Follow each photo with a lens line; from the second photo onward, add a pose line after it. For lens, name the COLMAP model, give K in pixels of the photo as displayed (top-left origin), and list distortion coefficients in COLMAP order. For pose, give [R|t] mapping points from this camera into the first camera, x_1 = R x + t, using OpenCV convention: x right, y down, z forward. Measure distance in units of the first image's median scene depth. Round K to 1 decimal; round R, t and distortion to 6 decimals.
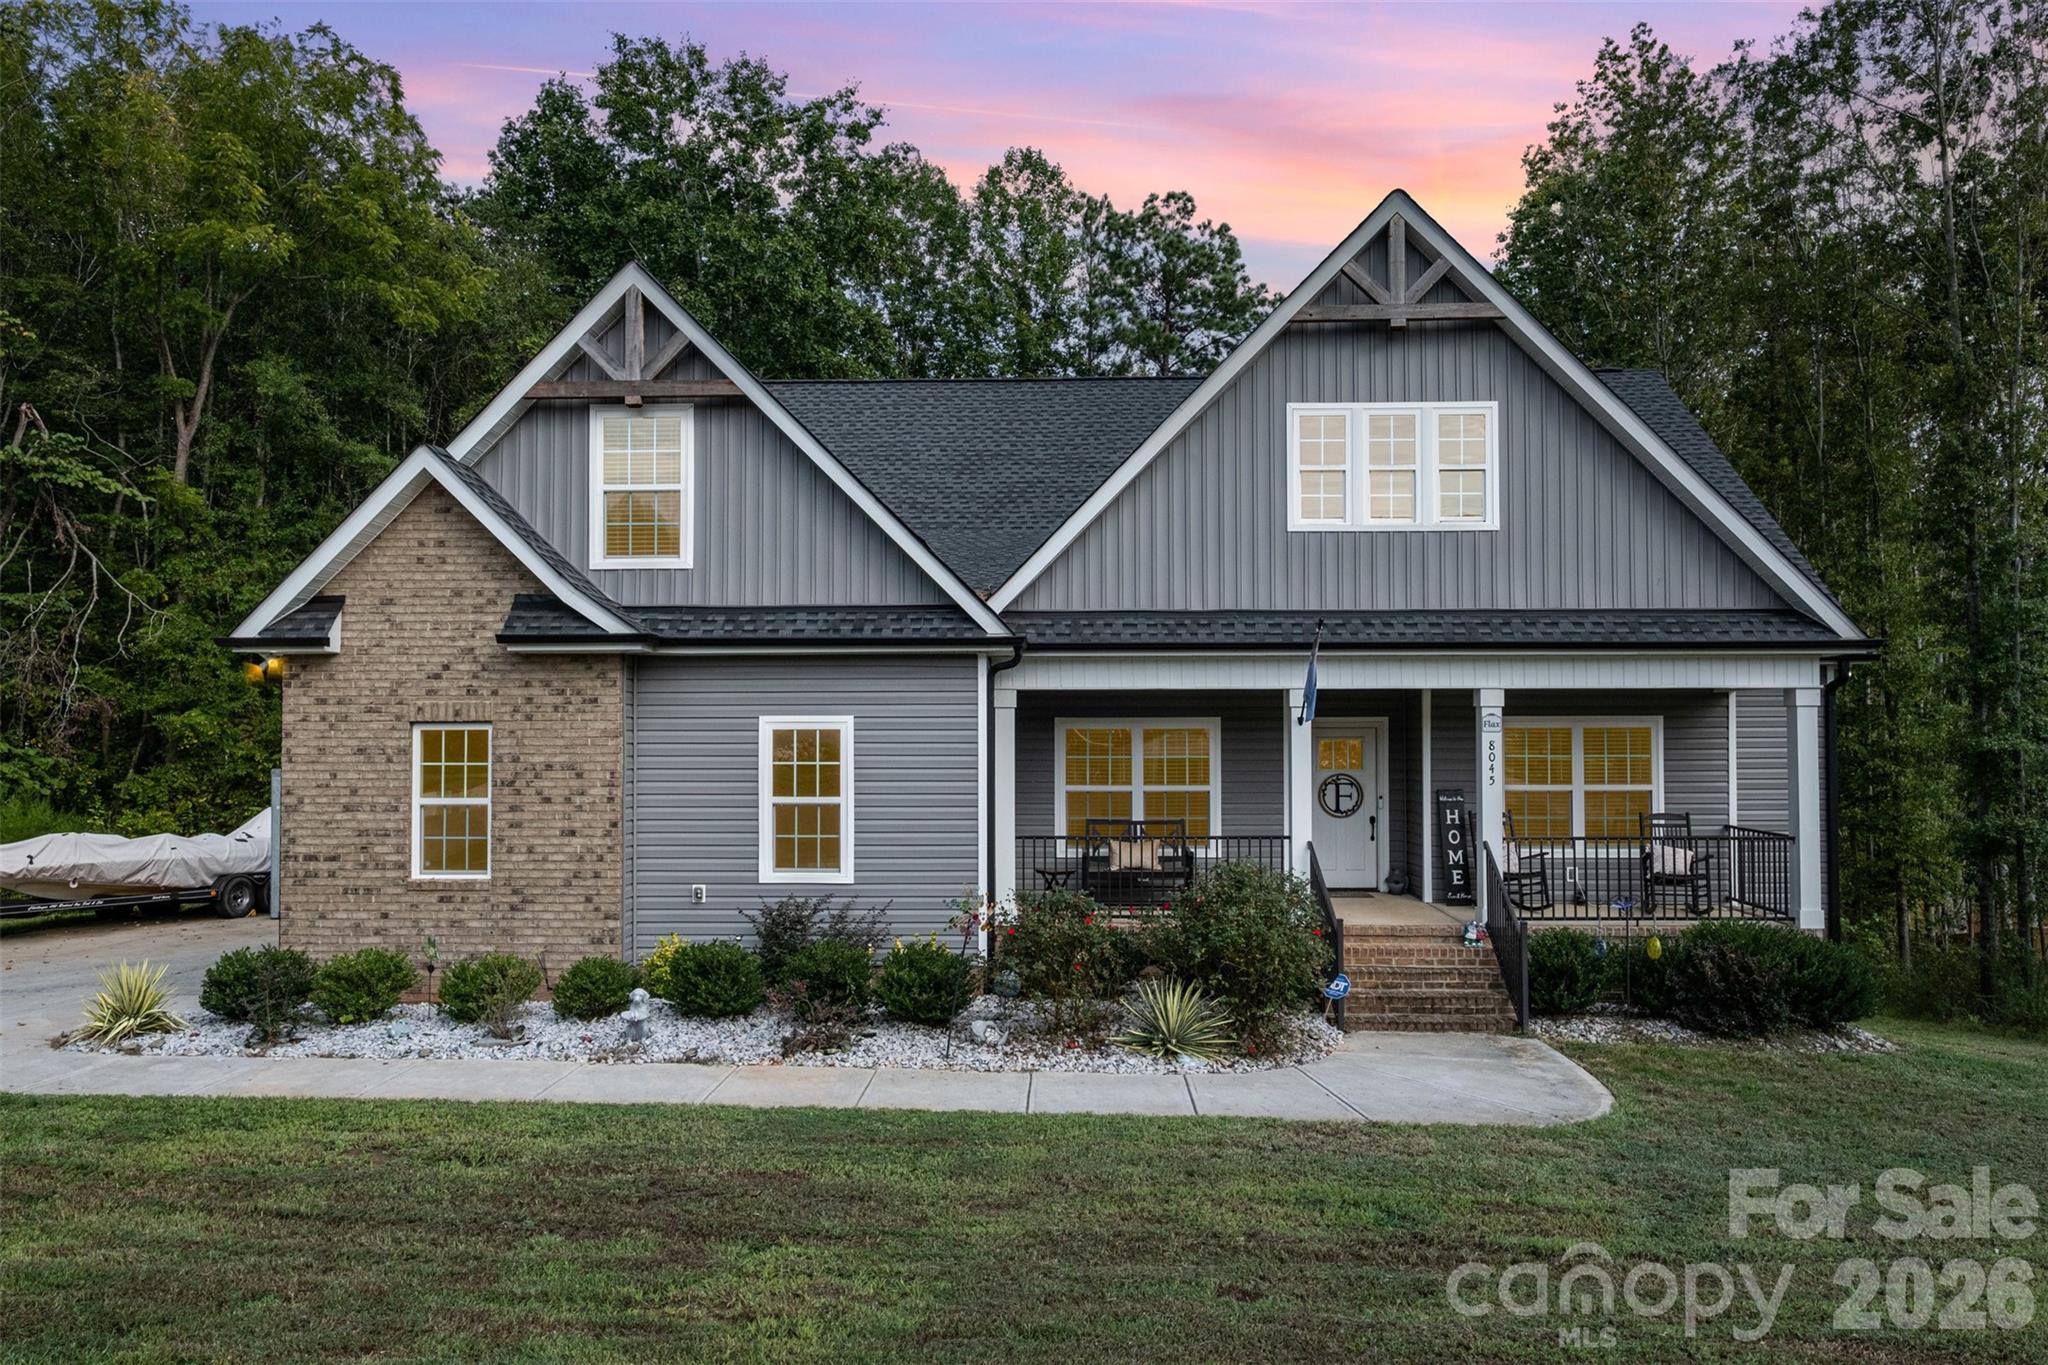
lens RADIAL K [[1376.2, 0, 1023.4], [0, 1376.2, 700.9], [0, 0, 1]] dist [0.001849, 0.005593]
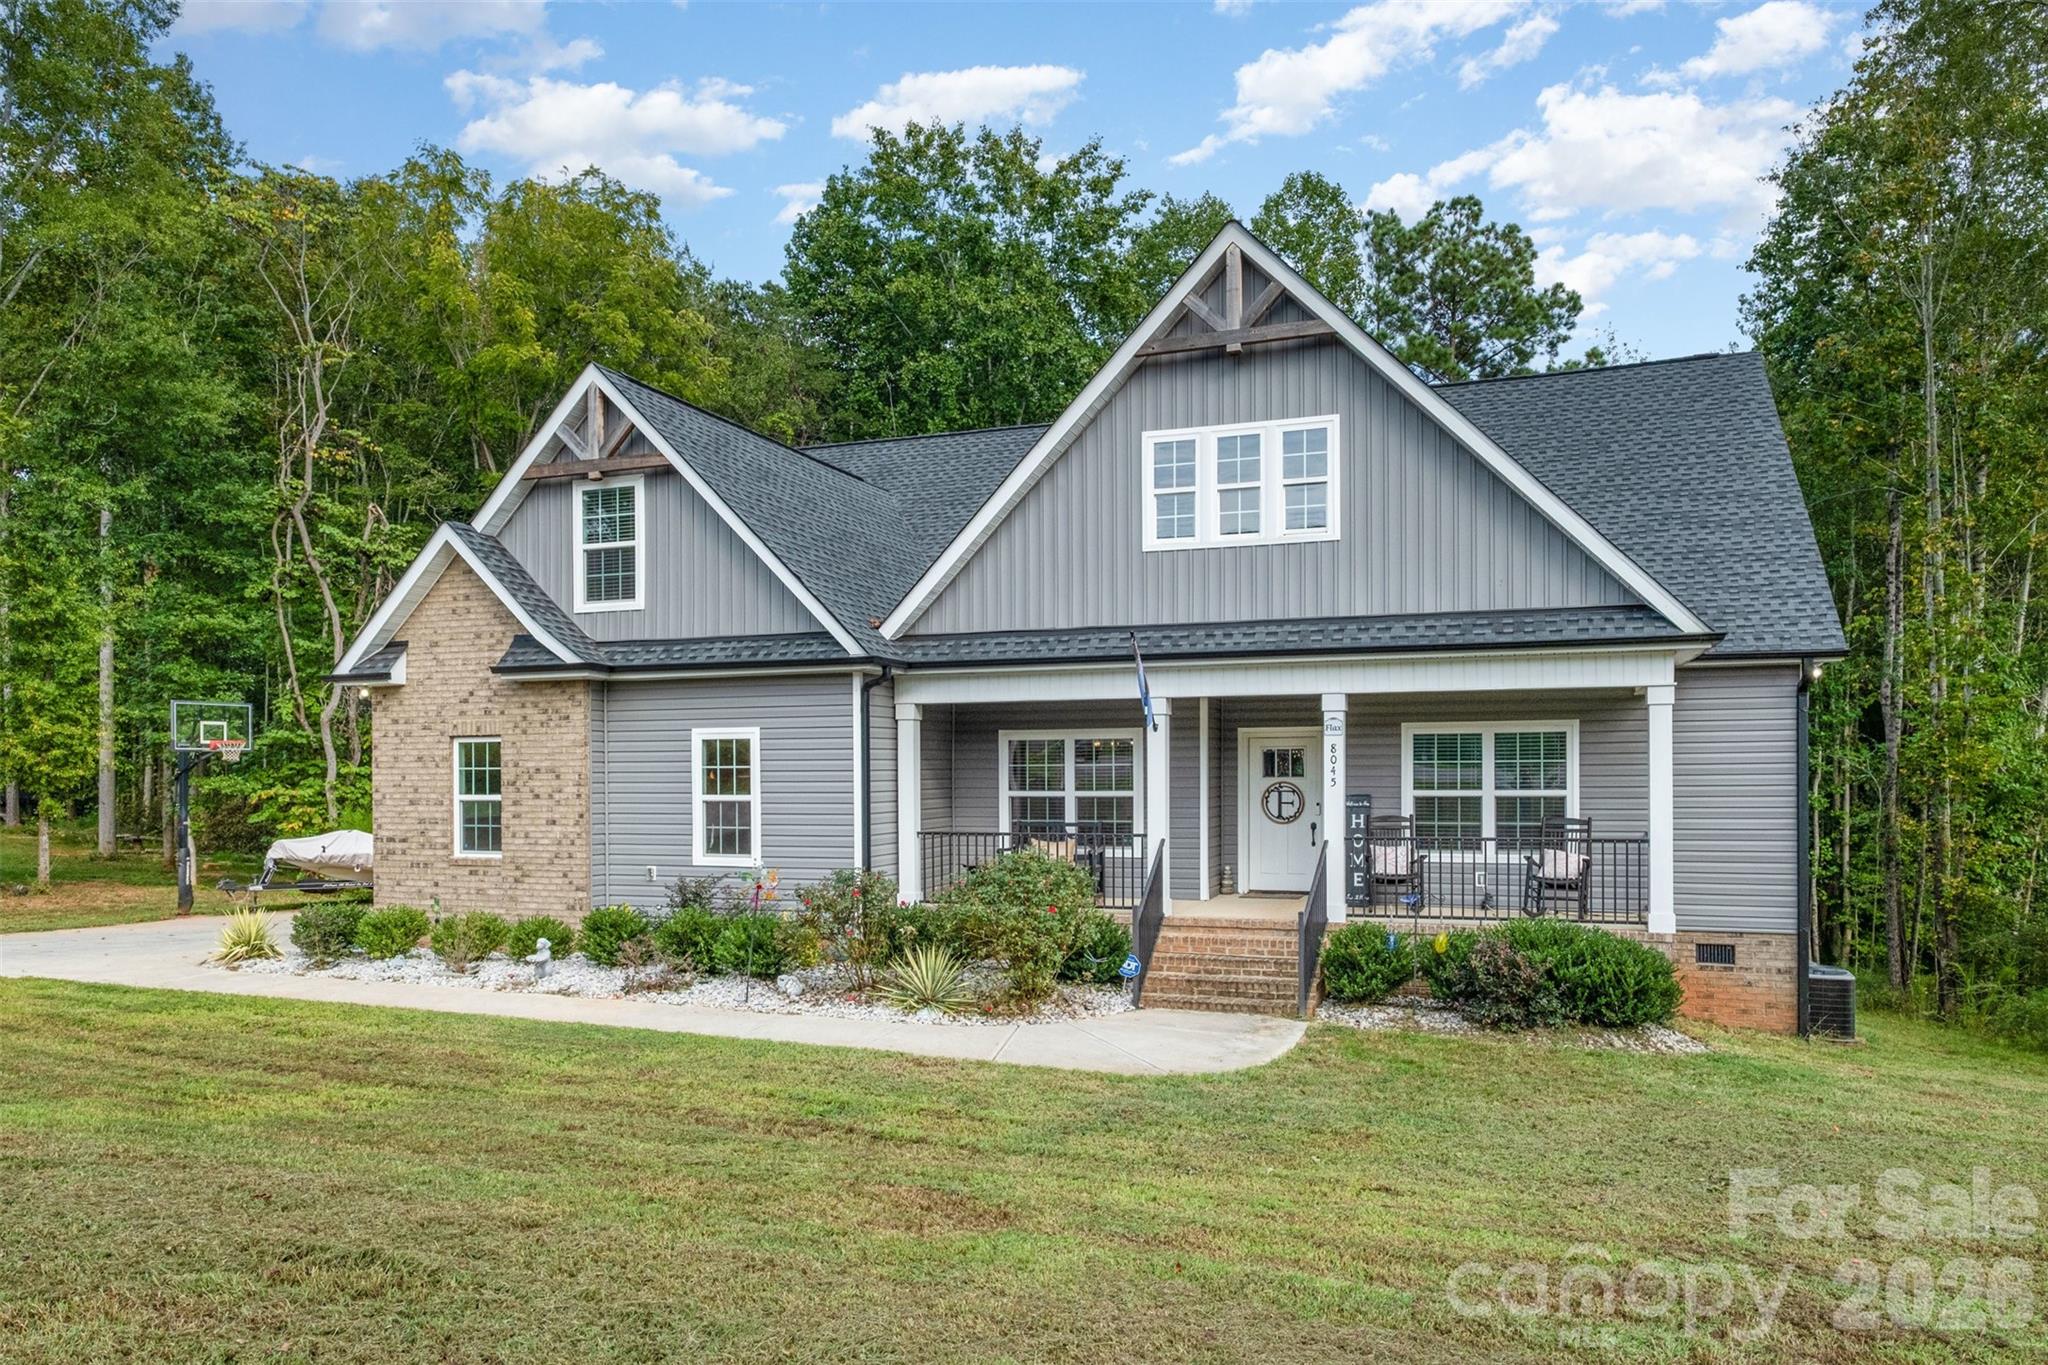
lens RADIAL K [[1369.6, 0, 1016.6], [0, 1369.6, 783.3], [0, 0, 1]] dist [-0.015799, 0.022138]
pose [[0.949198, -0.001268, -0.314676, 0.448751], [0.011275, 0.999487, 0.029983, 0.025721], [0.314476, -0.032008, 0.948726, -0.055755]]
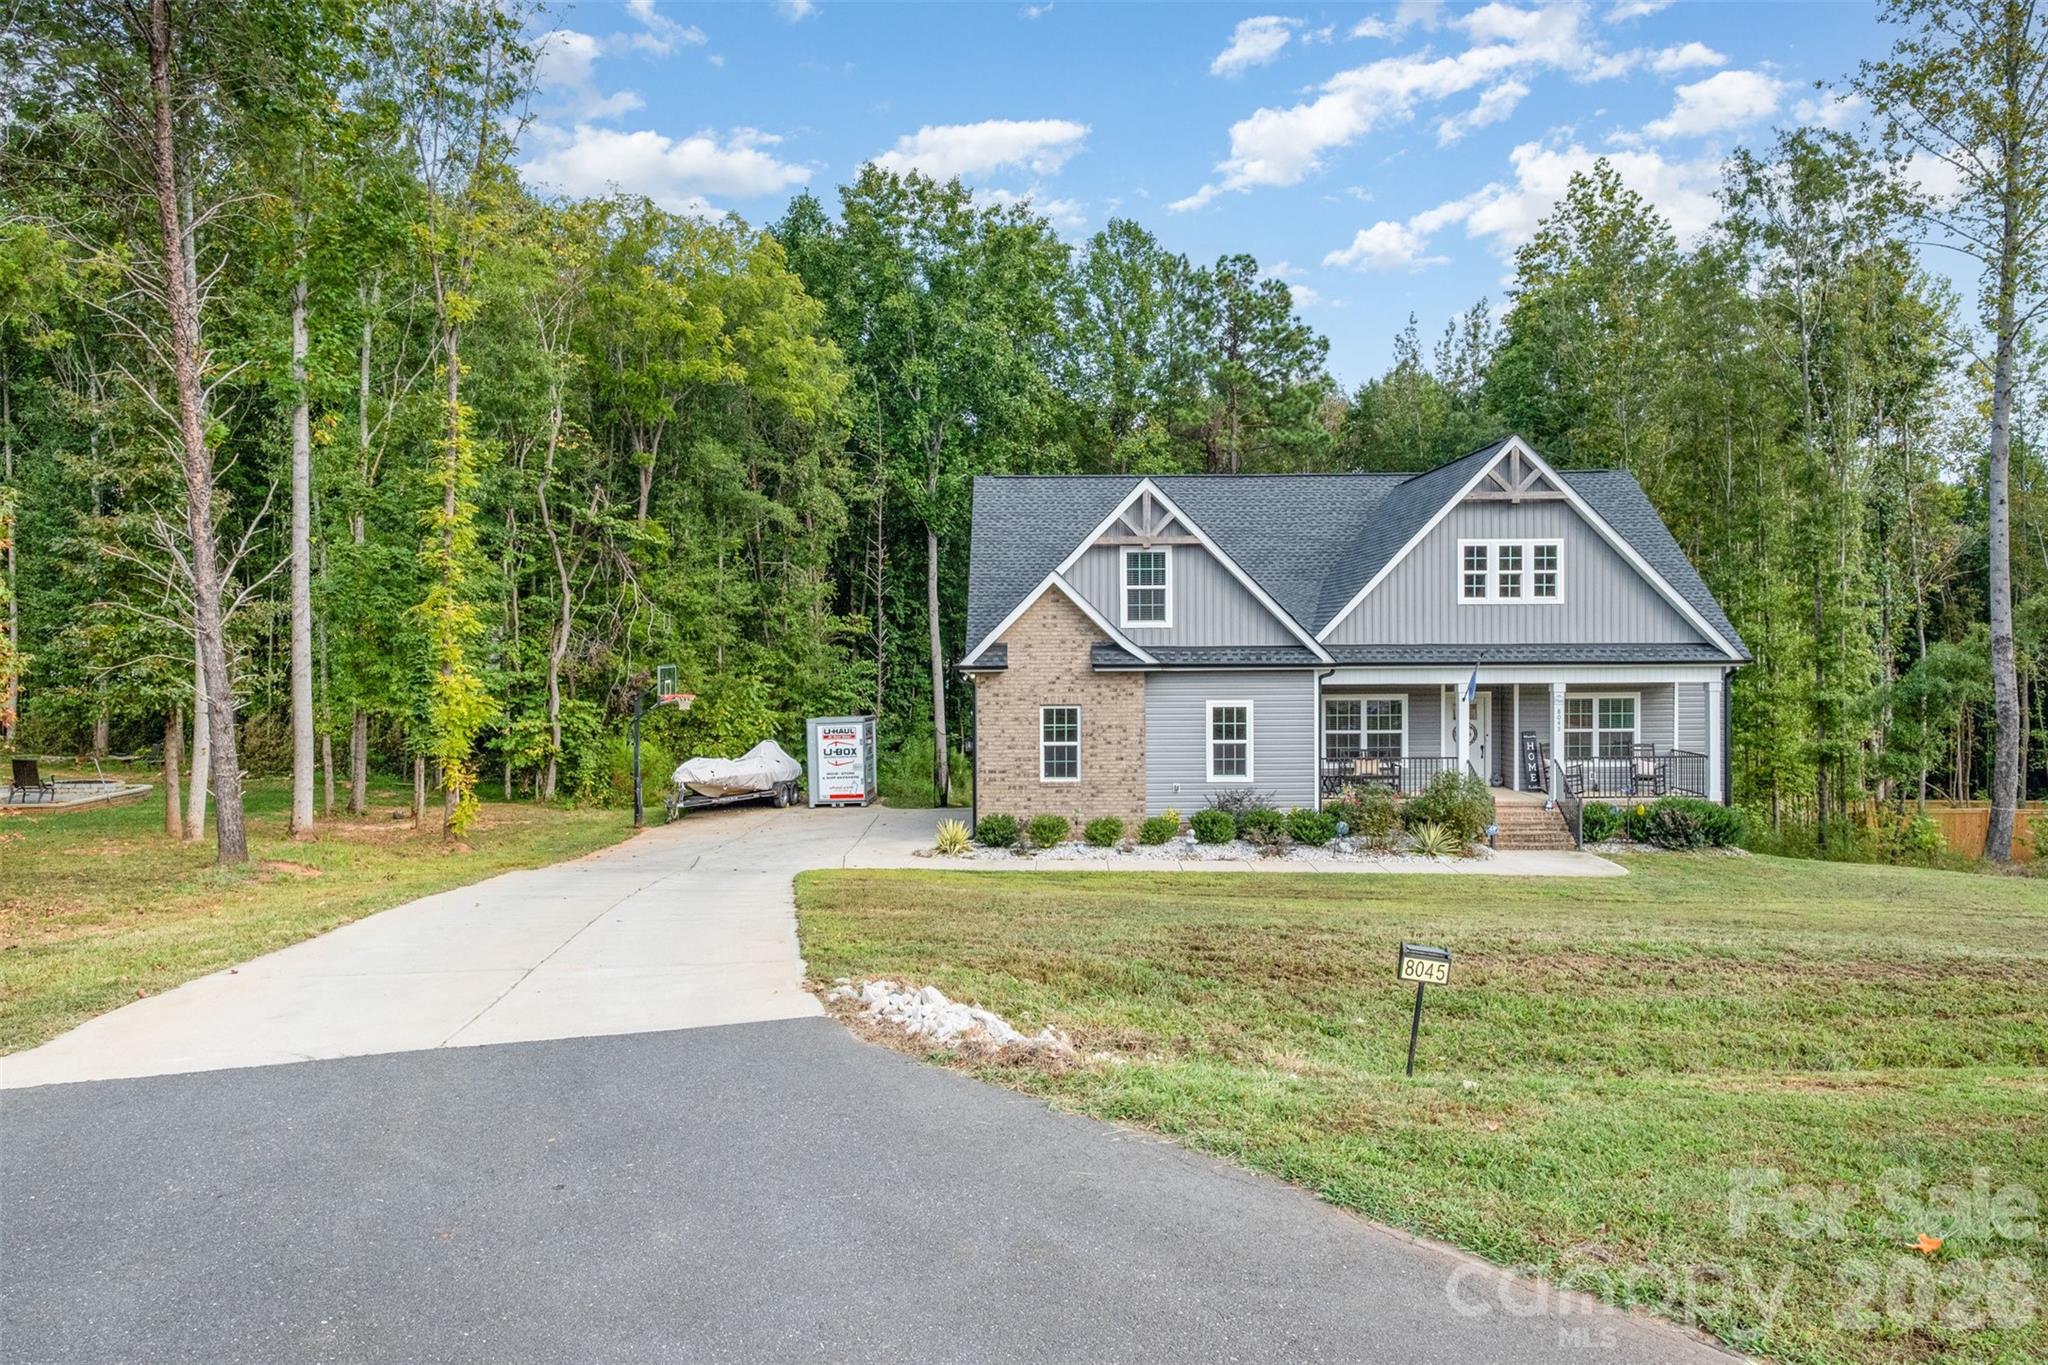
lens RADIAL K [[1298.1, 0, 1021.4], [0, 1298.1, 667.0], [0, 0, 1]] dist [0.002517, 0.001545]
pose [[0.999690, -0.004869, 0.024423, -0.498709], [0.004005, 0.999368, 0.035319, -0.104572], [-0.024580, -0.035211, 0.999078, -0.885762]]
